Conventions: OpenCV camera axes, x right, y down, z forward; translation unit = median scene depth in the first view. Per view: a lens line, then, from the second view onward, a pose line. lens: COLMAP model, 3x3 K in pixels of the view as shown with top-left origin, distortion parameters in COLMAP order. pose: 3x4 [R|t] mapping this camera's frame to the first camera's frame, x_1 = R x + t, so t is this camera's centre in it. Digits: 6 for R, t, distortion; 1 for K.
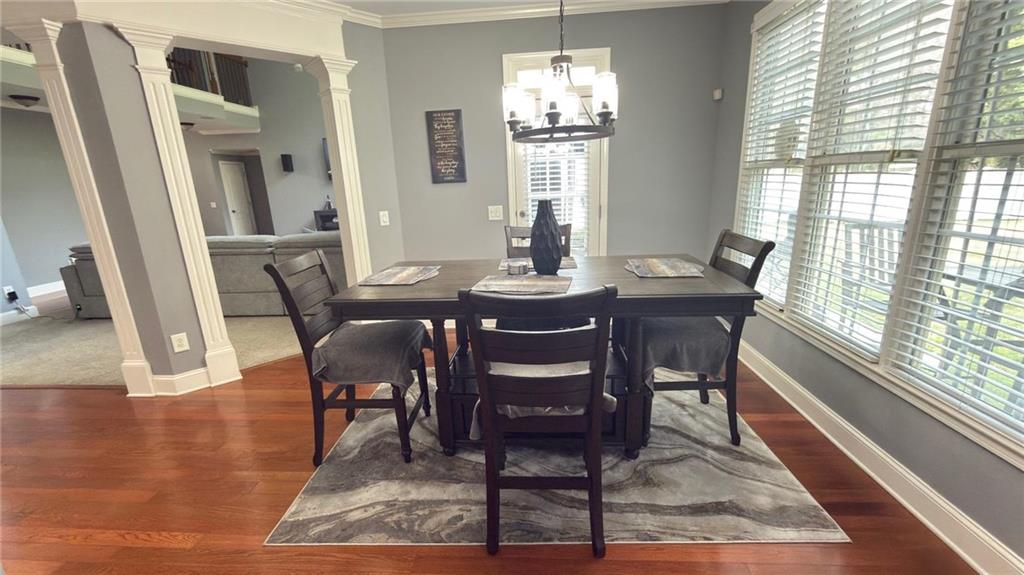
lens RADIAL K [[410.5, 0, 511.5], [0, 410.5, 287.9], [0, 0, 1]] dist [-0.003217, -0.000173]
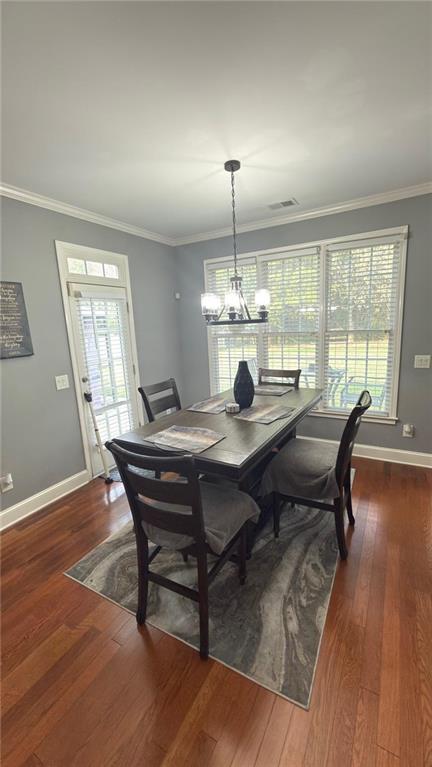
lens RADIAL K [[307.5, 0, 217.2], [0, 307.5, 382.6], [0, 0, 1]] dist [-0.003217, -0.000173]
pose [[0.437437, -0.148744, 0.886862, -1.054850], [0.254472, 0.966389, 0.036566, -0.206184], [-0.862492, 0.209686, 0.460586, 0.561394]]
